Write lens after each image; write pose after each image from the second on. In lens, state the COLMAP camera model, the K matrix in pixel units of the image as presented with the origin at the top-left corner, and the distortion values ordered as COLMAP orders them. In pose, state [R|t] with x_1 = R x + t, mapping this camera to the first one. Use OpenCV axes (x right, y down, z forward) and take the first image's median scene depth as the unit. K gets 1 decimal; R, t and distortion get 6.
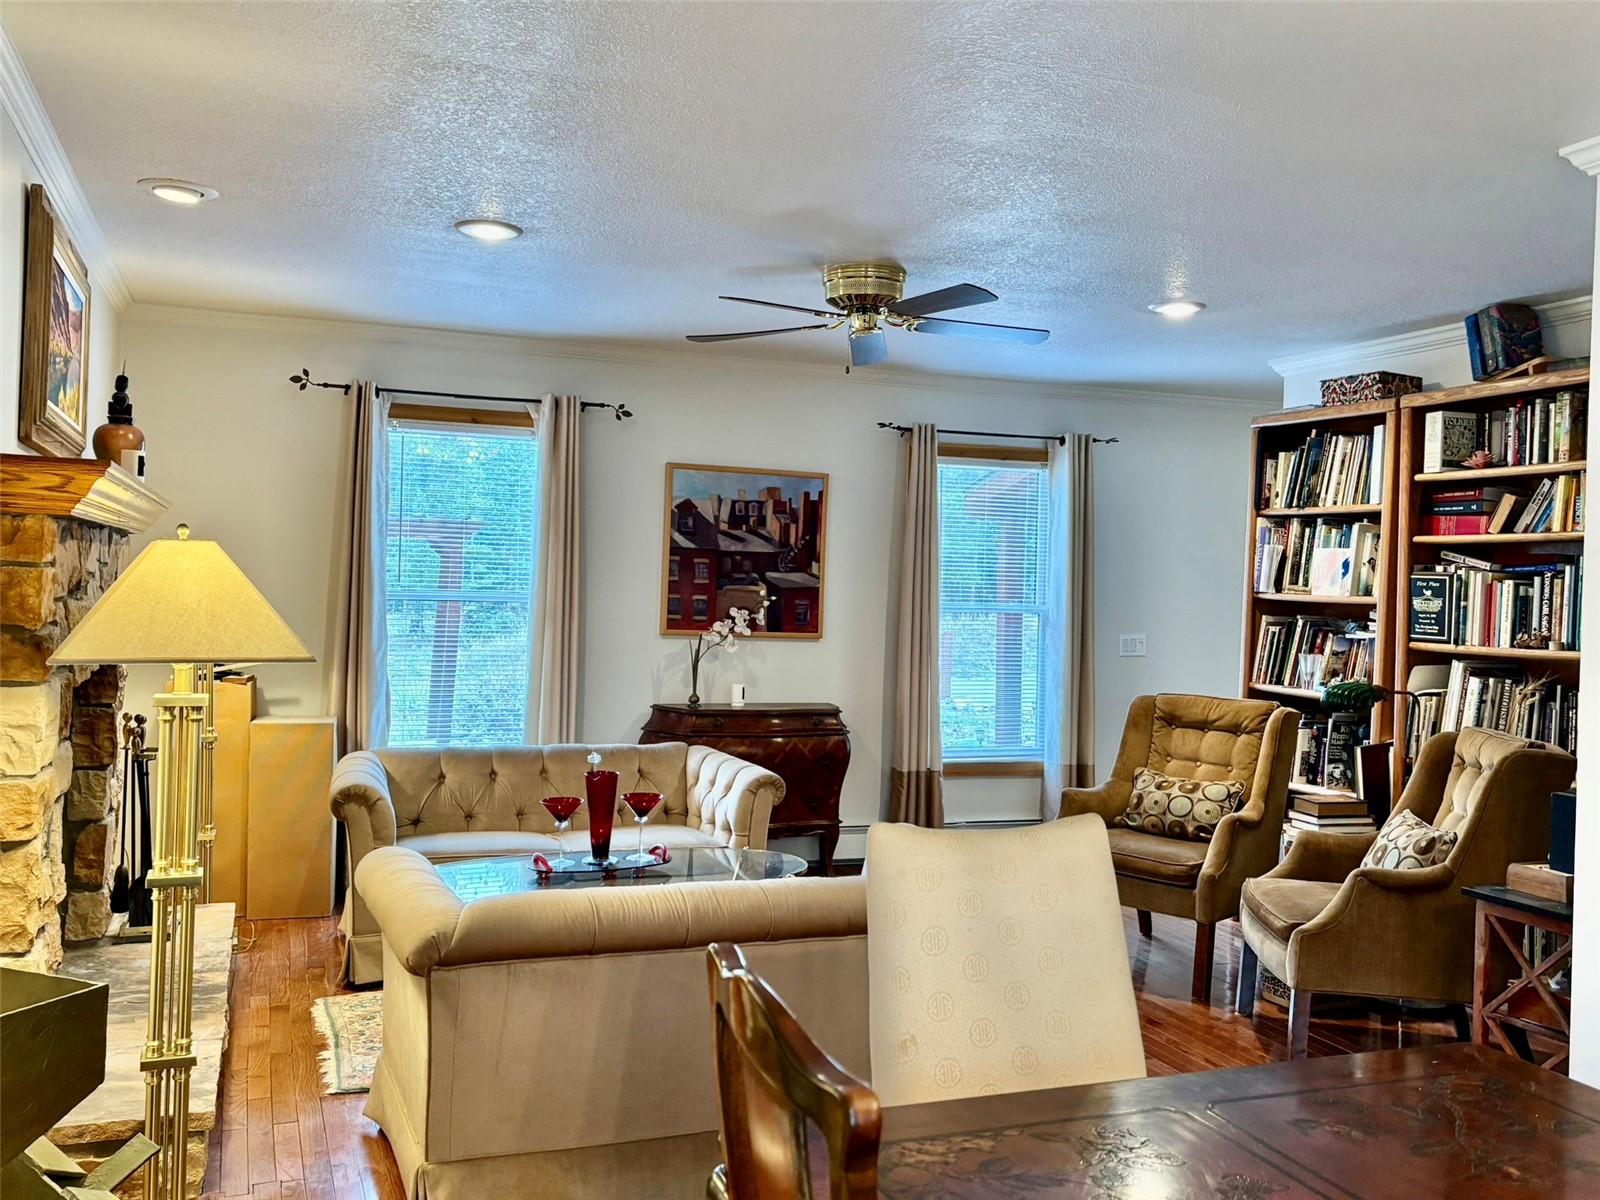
lens RADIAL K [[1431.0, 0, 802.1], [0, 1431.0, 601.5], [0, 0, 1]] dist [0.024913, -0.039427]
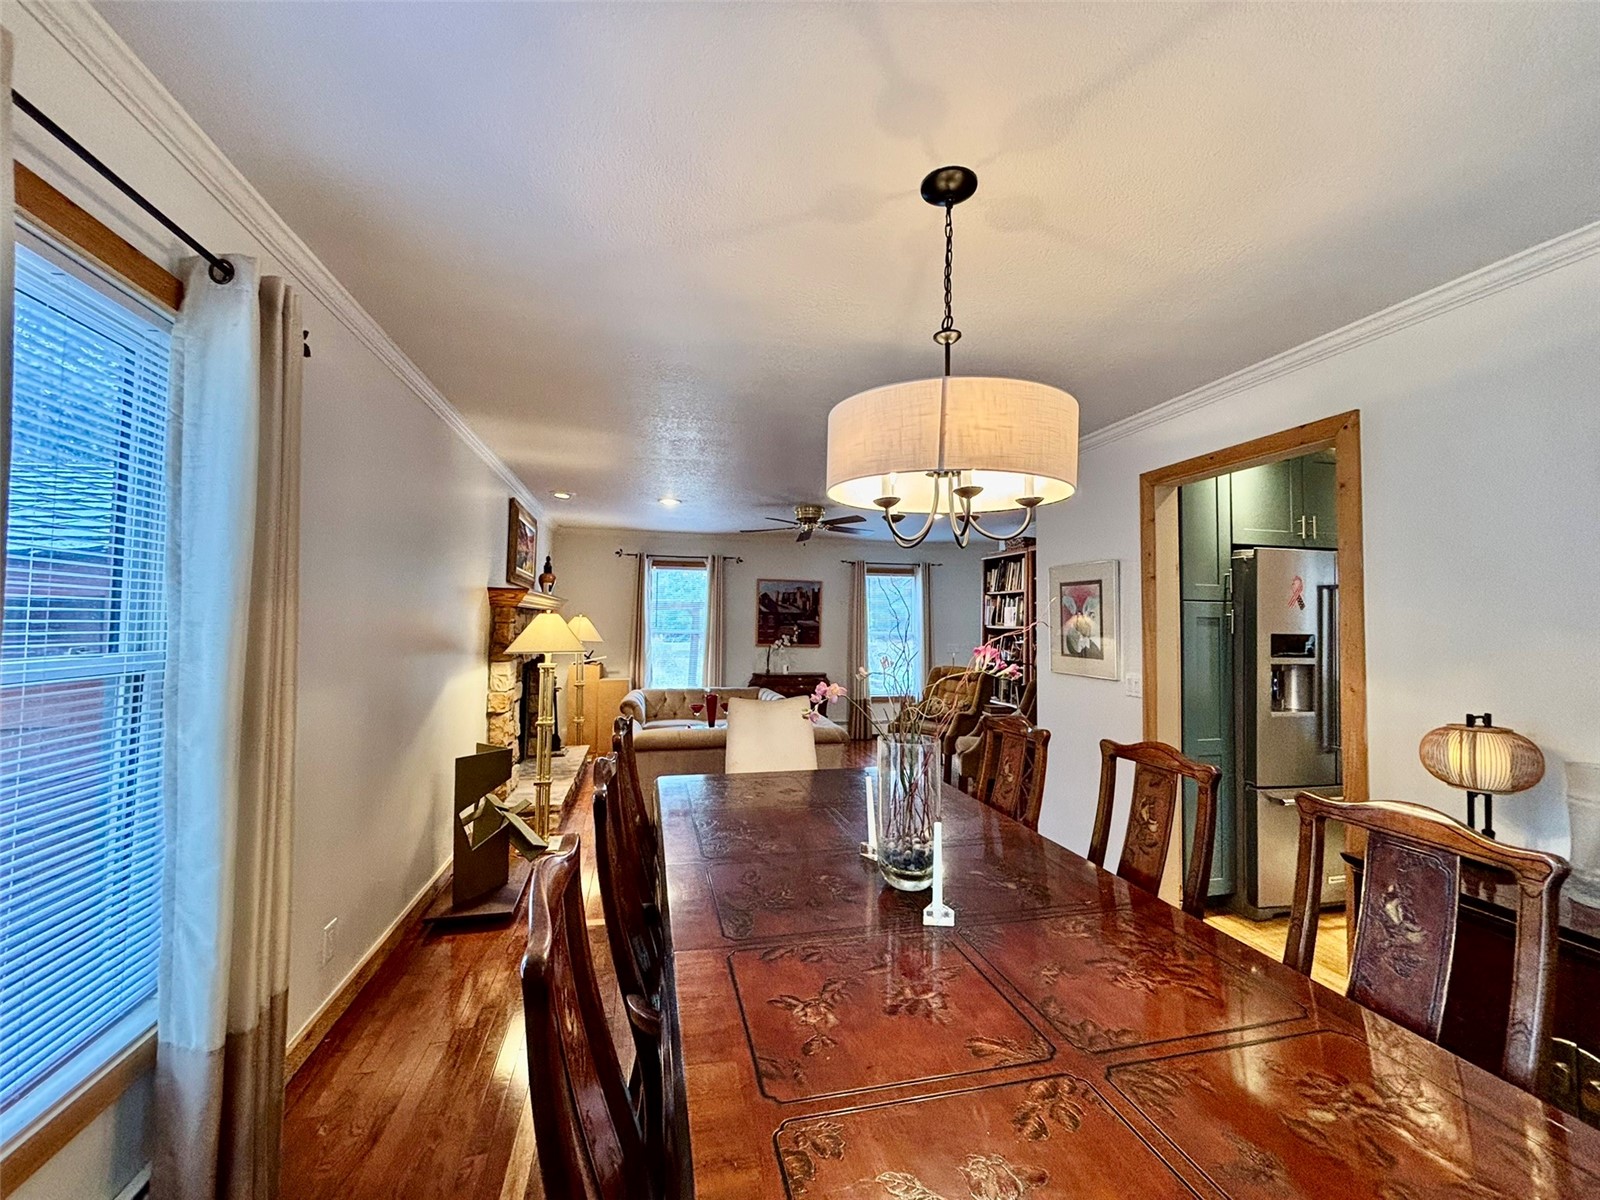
lens RADIAL K [[641.9, 0, 795.2], [0, 641.9, 600.3], [0, 0, 1]] dist [-0.001379, -0.000174]
pose [[0.990565, -0.021665, -0.135318, 0.142428], [0.014561, 0.998474, -0.053268, 0.004742], [0.136265, 0.050795, 0.989369, -0.149952]]
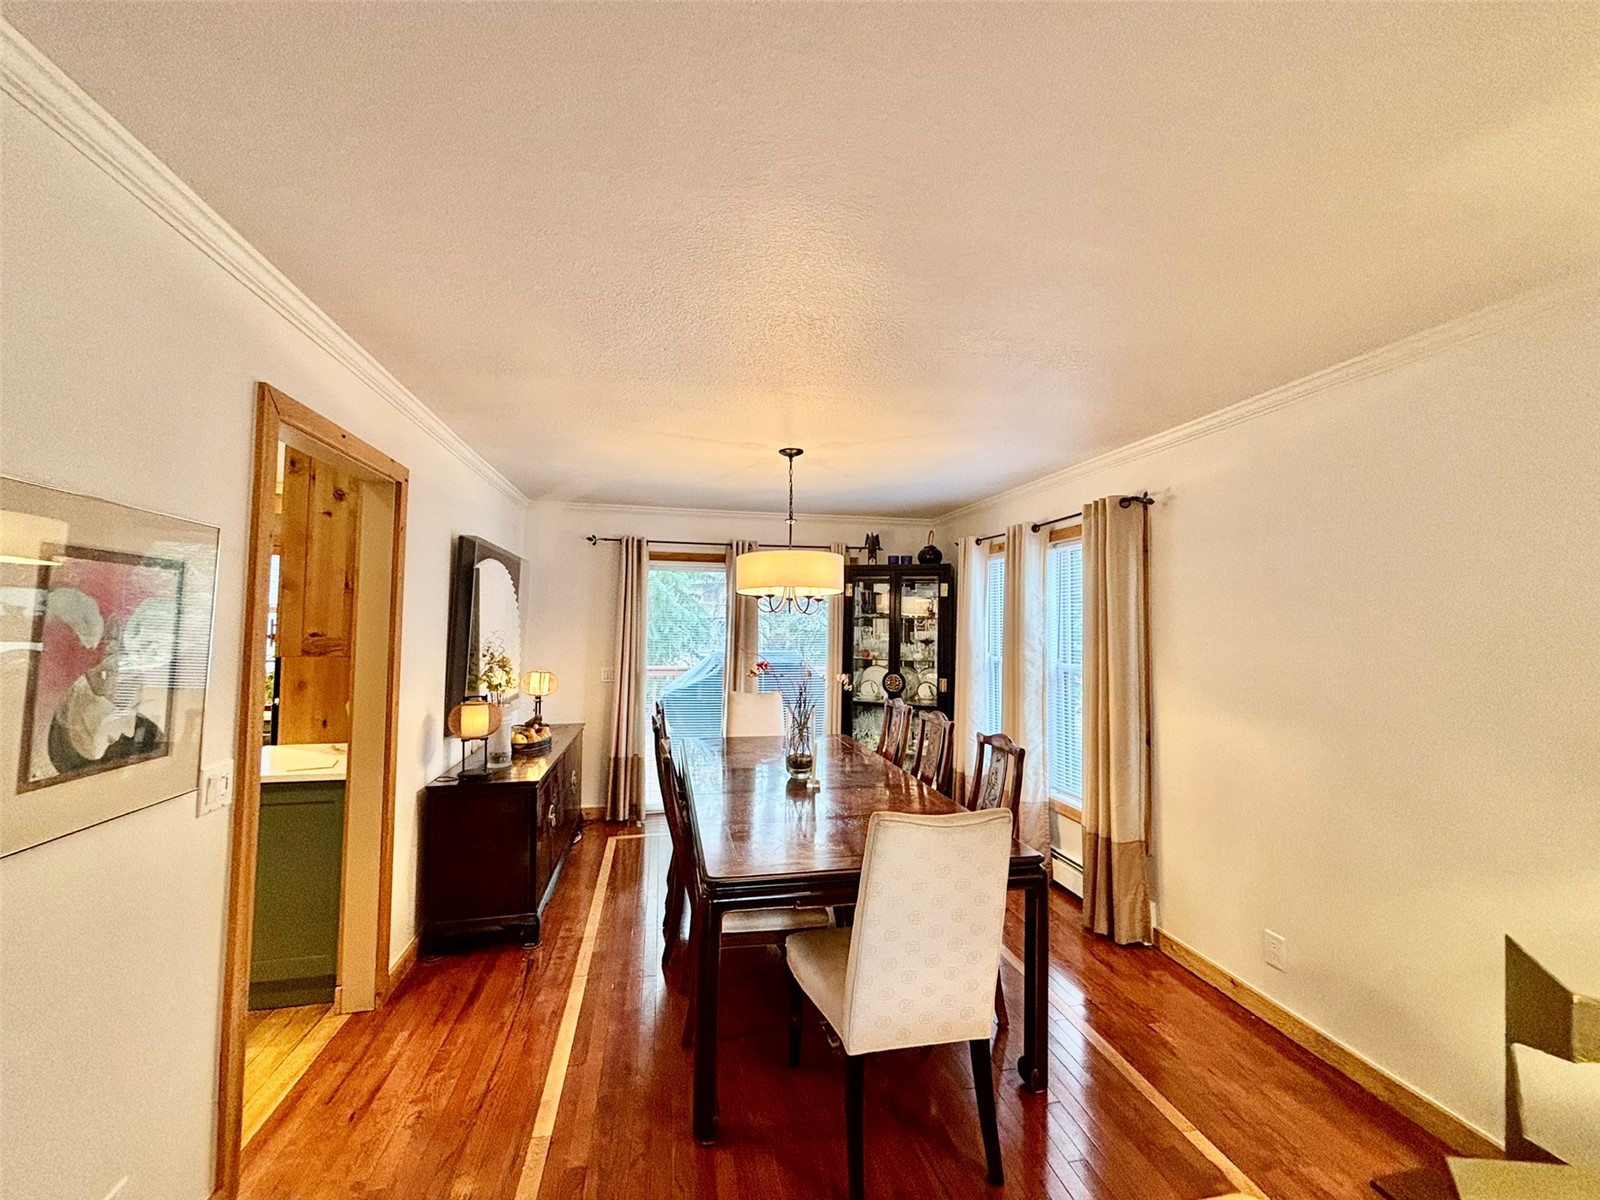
lens RADIAL K [[641.9, 0, 793.2], [0, 641.9, 598.0], [0, 0, 1]] dist [-0.001379, -0.000174]
pose [[-0.985141, -0.029857, 0.169132, 0.025156], [-0.034099, 0.999171, -0.022228, -0.048894], [-0.168328, -0.027665, -0.985343, 1.108465]]
